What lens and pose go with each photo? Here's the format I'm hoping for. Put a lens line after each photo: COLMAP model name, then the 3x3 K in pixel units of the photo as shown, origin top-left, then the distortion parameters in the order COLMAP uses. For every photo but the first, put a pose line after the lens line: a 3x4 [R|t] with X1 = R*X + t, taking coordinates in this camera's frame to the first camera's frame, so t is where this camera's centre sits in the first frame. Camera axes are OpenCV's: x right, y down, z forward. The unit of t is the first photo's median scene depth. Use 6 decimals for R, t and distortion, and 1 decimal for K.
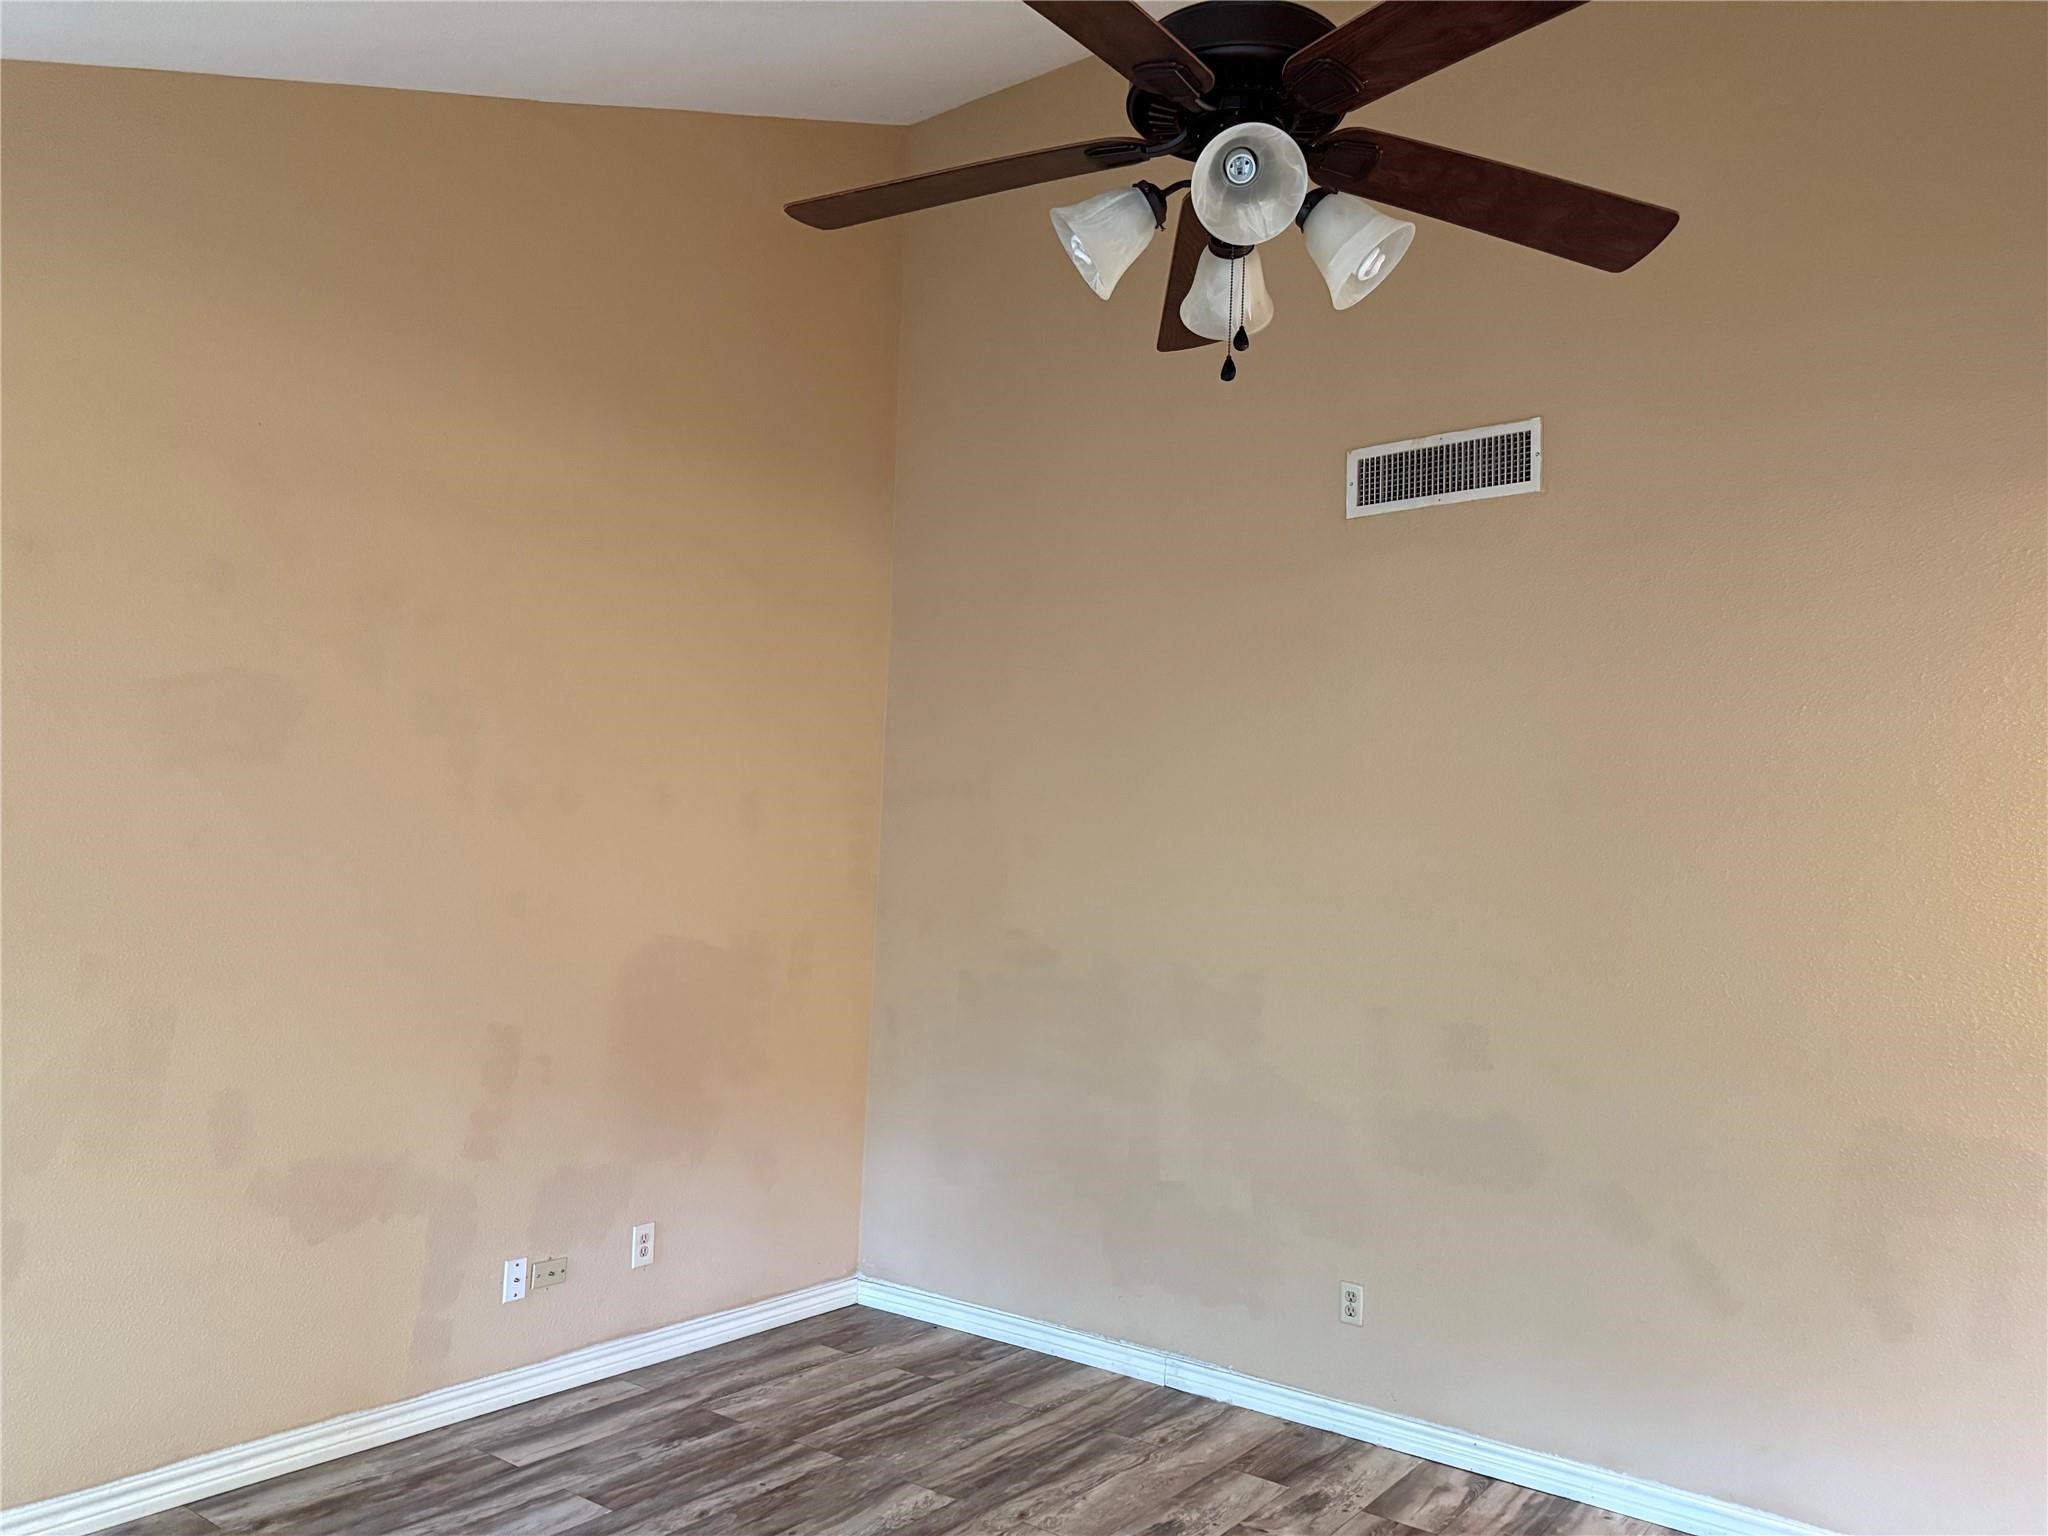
lens RADIAL K [[1455.1, 0, 1024.0], [0, 1455.1, 768.0], [0, 0, 1]] dist [0.003045, -0.004461]
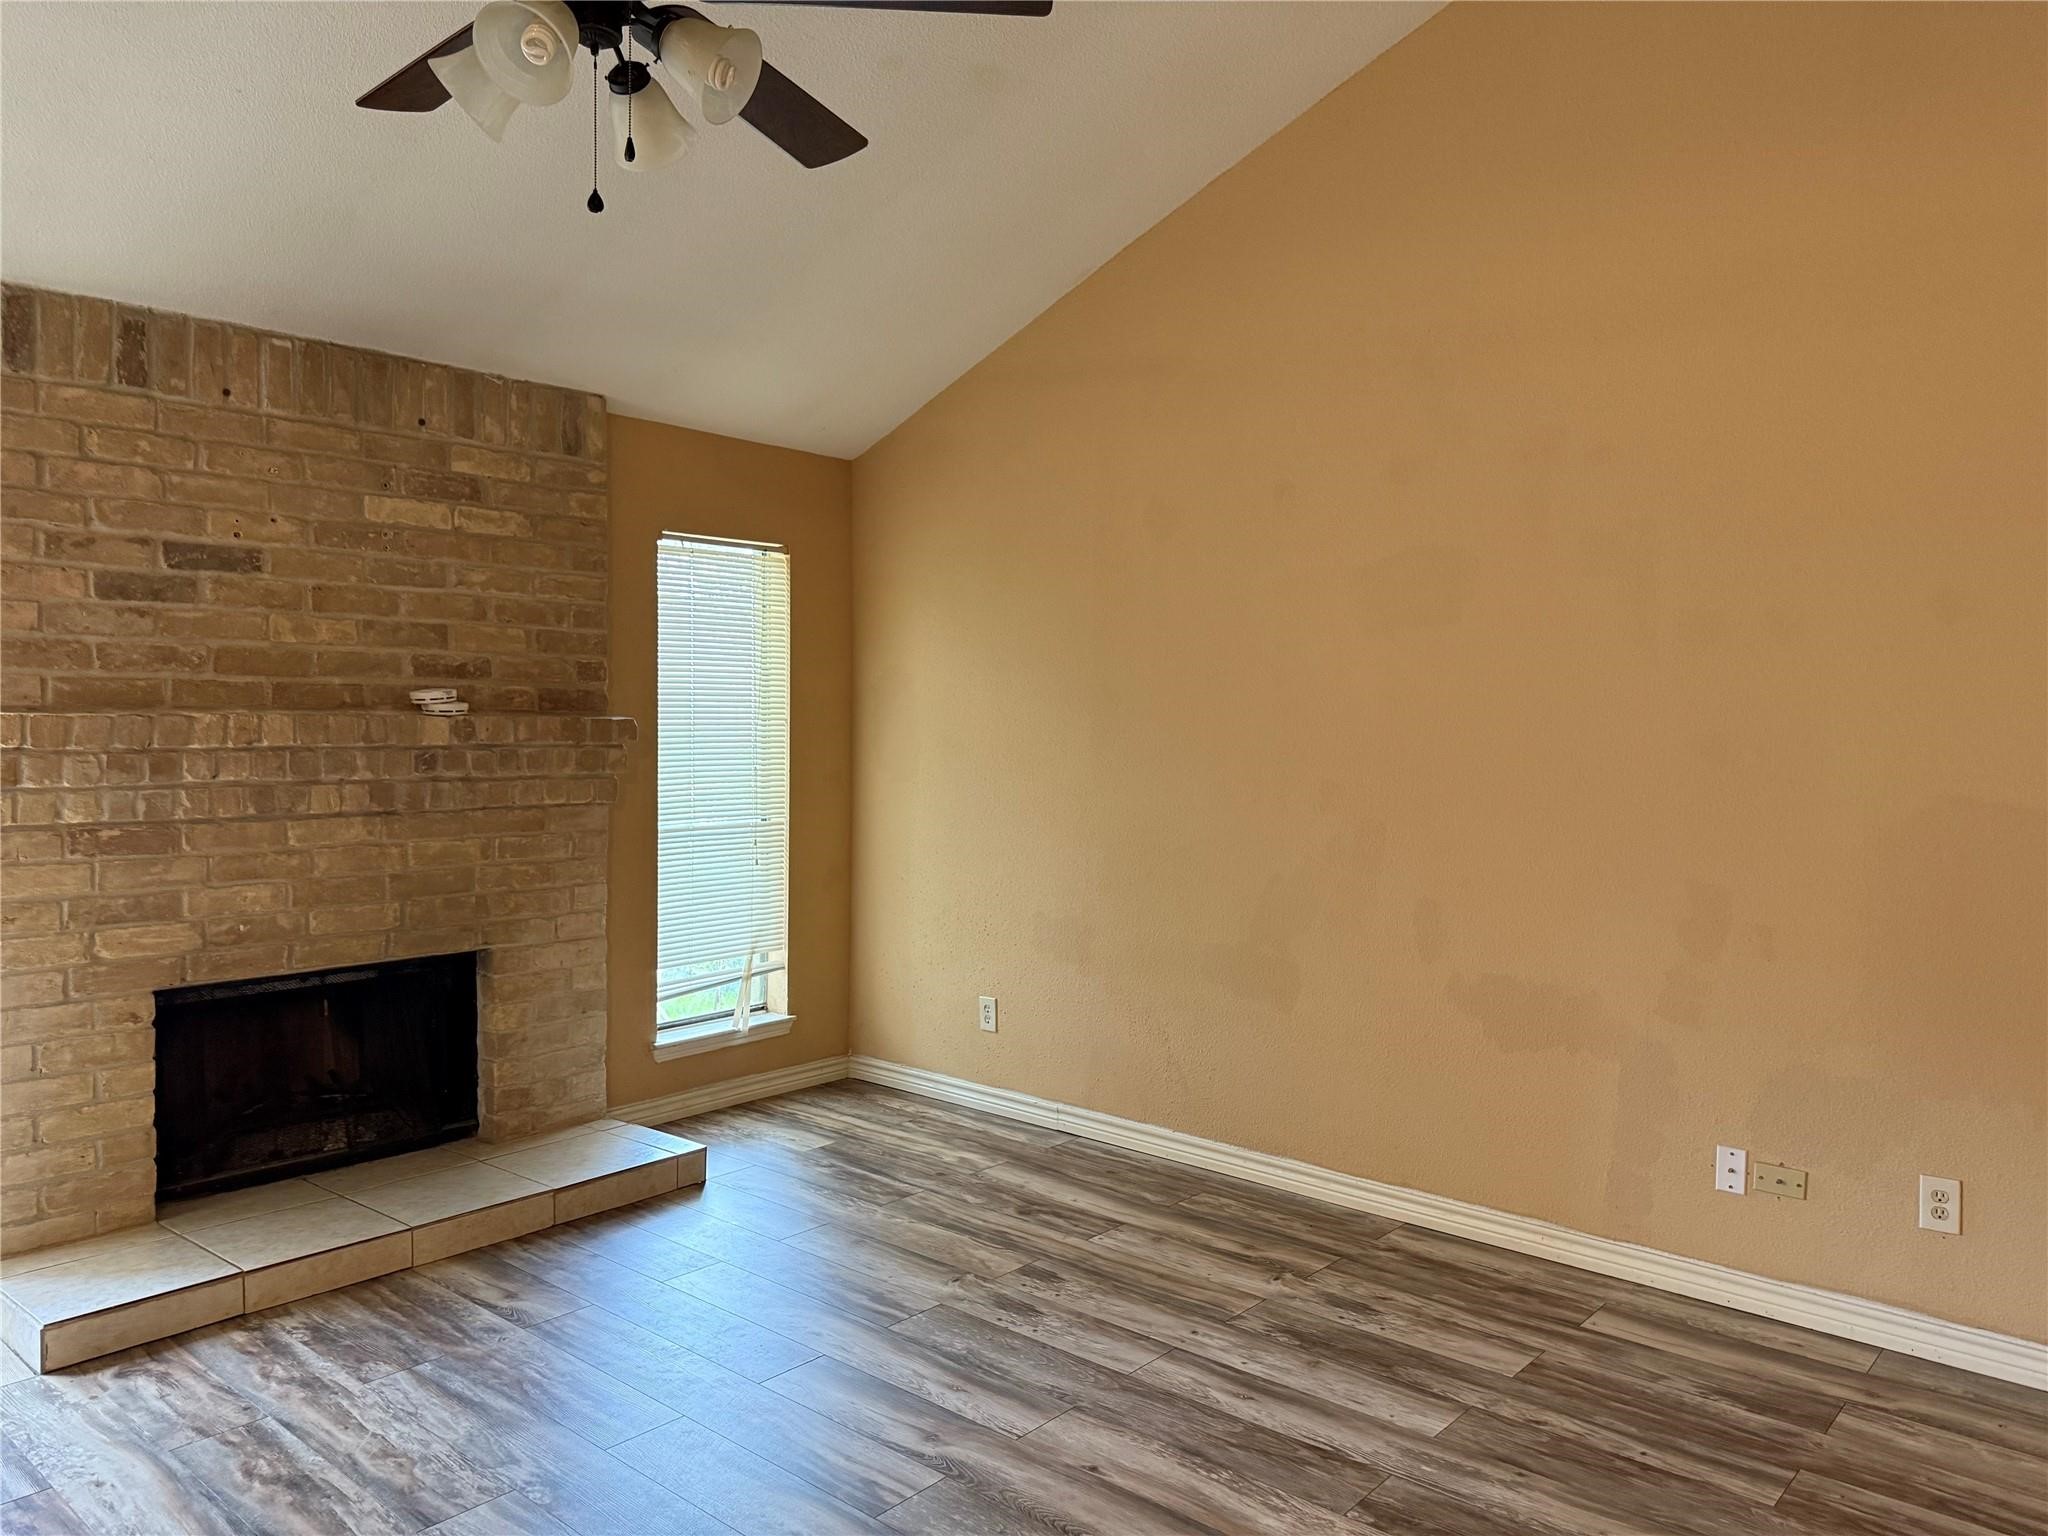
lens RADIAL K [[1455.1, 0, 1024.0], [0, 1455.1, 768.0], [0, 0, 1]] dist [0.003045, -0.004461]
pose [[-0.069991, 0.003205, -0.997542, 0.596132], [0.059208, 0.998245, -0.000947, 0.084787], [0.995789, -0.059128, -0.070058, 0.675614]]
